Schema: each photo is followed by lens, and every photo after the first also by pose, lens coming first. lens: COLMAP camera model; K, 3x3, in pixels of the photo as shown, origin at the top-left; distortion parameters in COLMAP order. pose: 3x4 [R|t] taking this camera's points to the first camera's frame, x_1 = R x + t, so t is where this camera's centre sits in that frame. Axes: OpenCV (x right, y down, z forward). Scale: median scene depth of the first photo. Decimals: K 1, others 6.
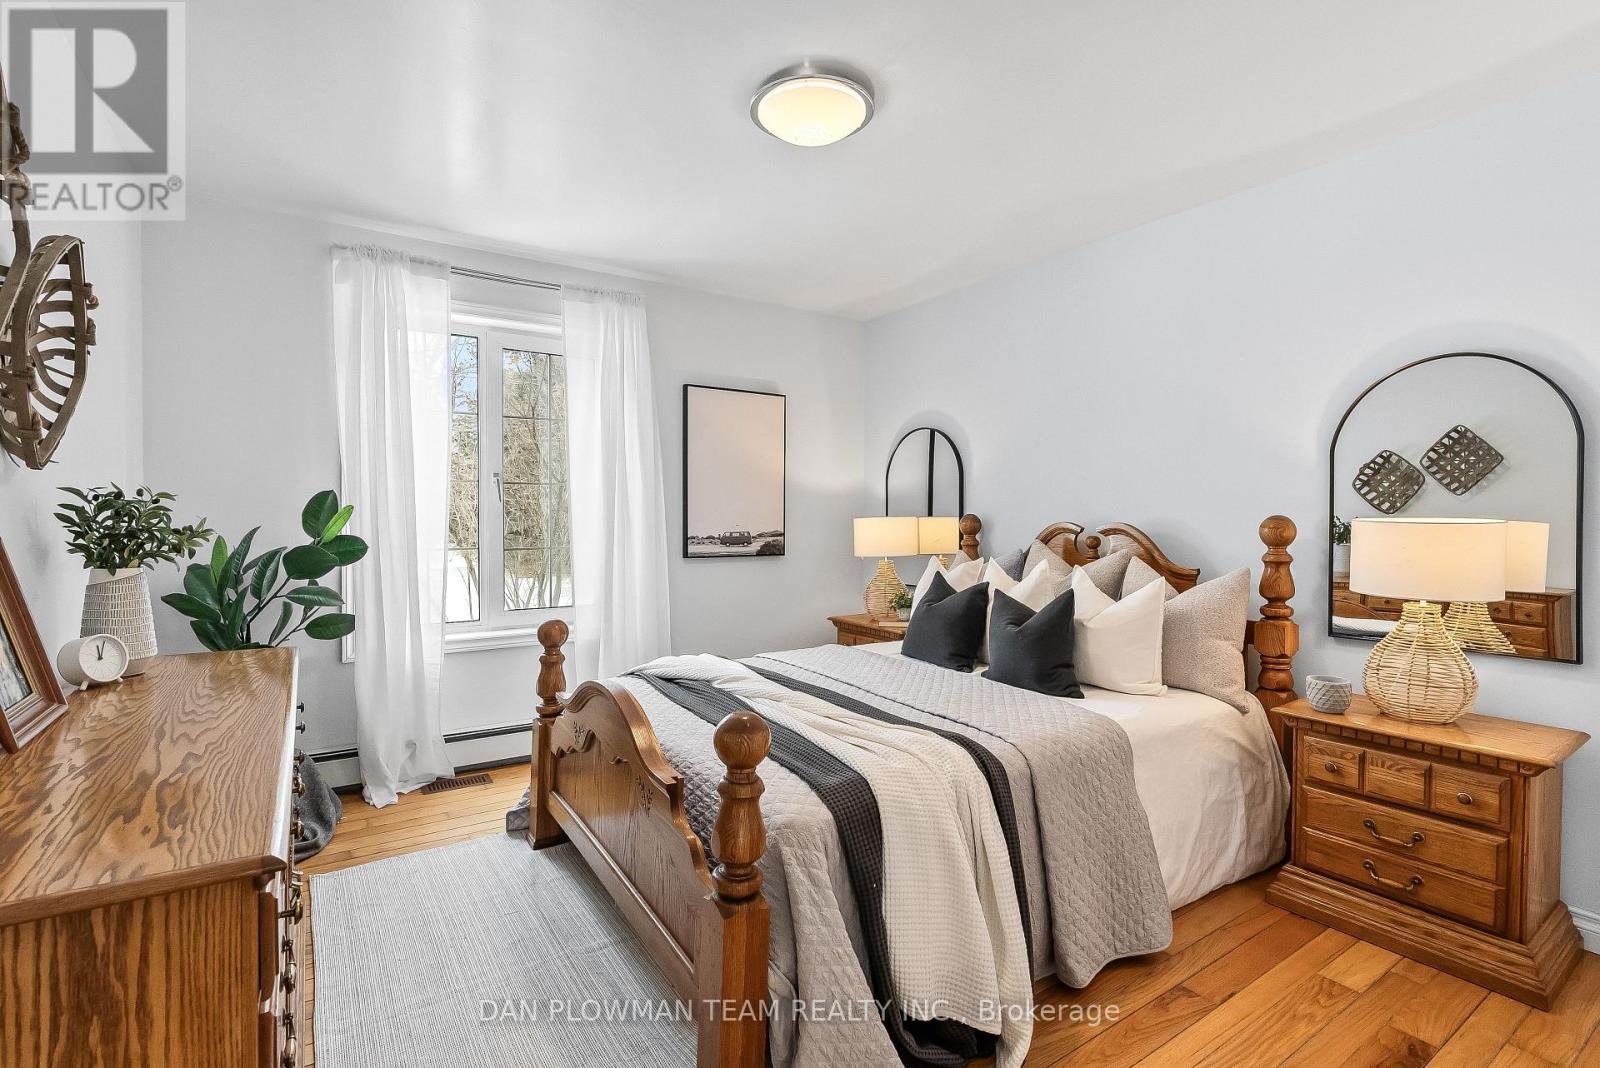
lens RADIAL K [[755.4, 0, 806.8], [0, 755.4, 521.3], [0, 0, 1]] dist [-0.005186, -0.000299]
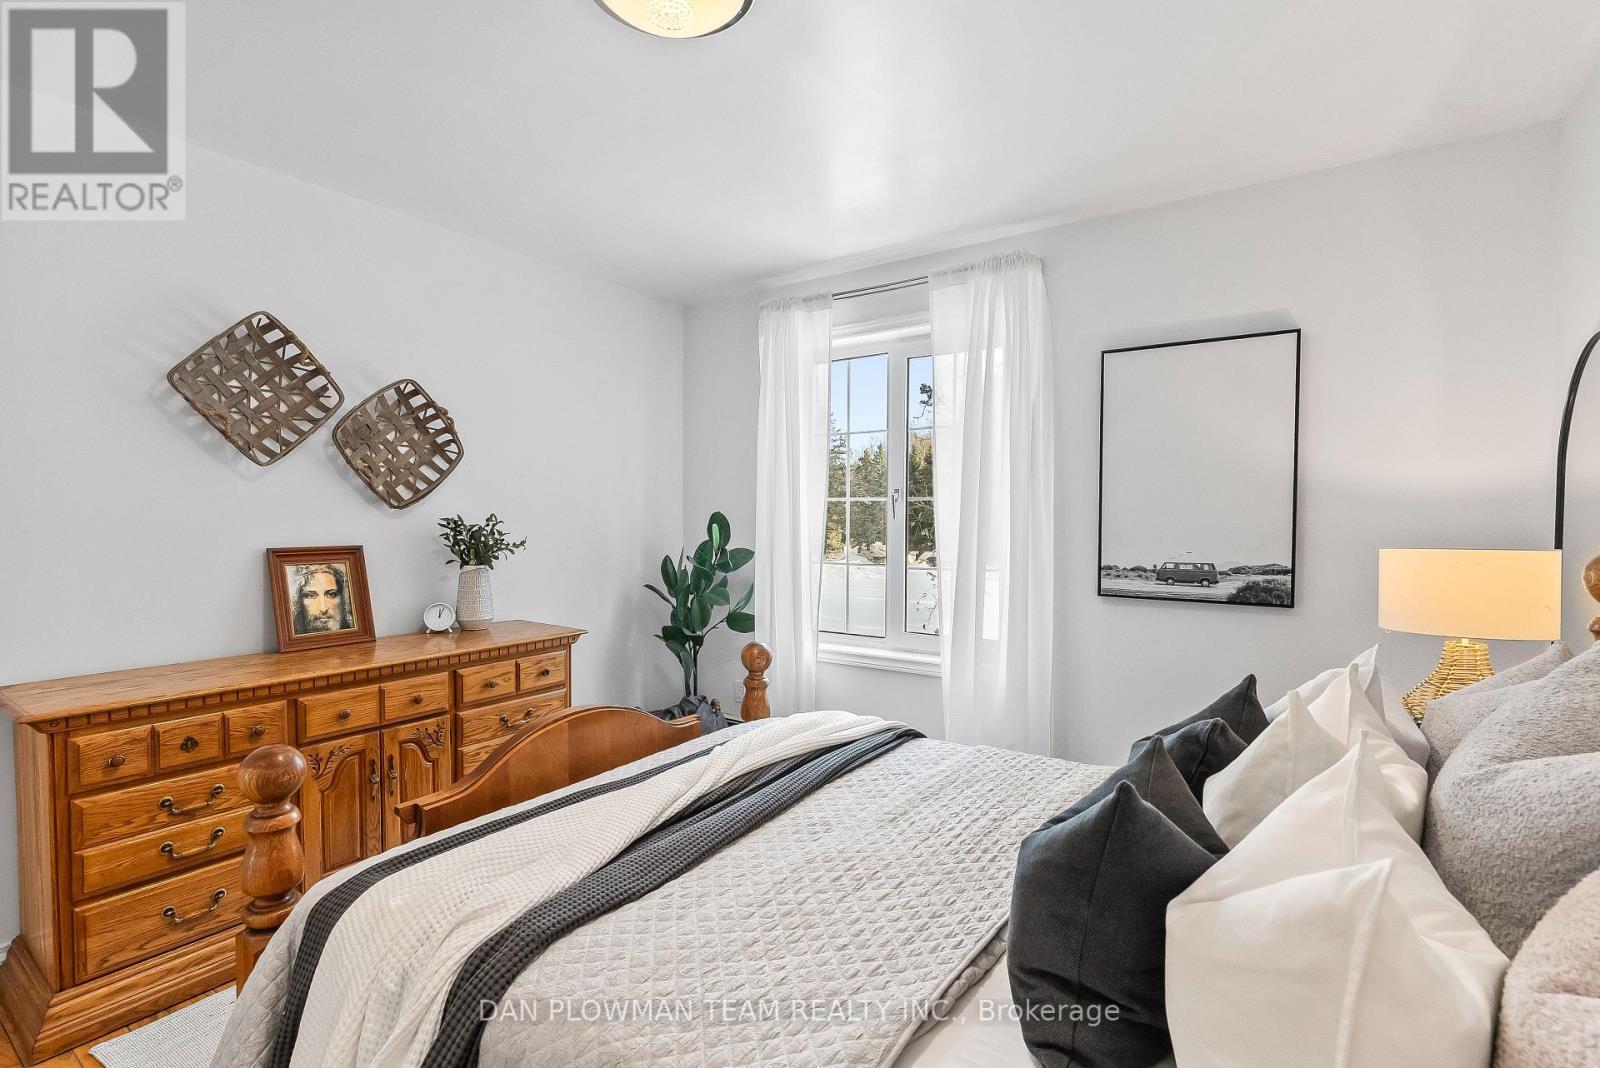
lens RADIAL K [[755.4, 0, 806.8], [0, 755.4, 521.3], [0, 0, 1]] dist [-0.005186, -0.000299]
pose [[0.355074, 0.006557, -0.934815, 0.395605], [-0.009995, 0.999945, 0.003218, -0.020331], [0.934785, 0.008201, 0.355120, 0.474276]]
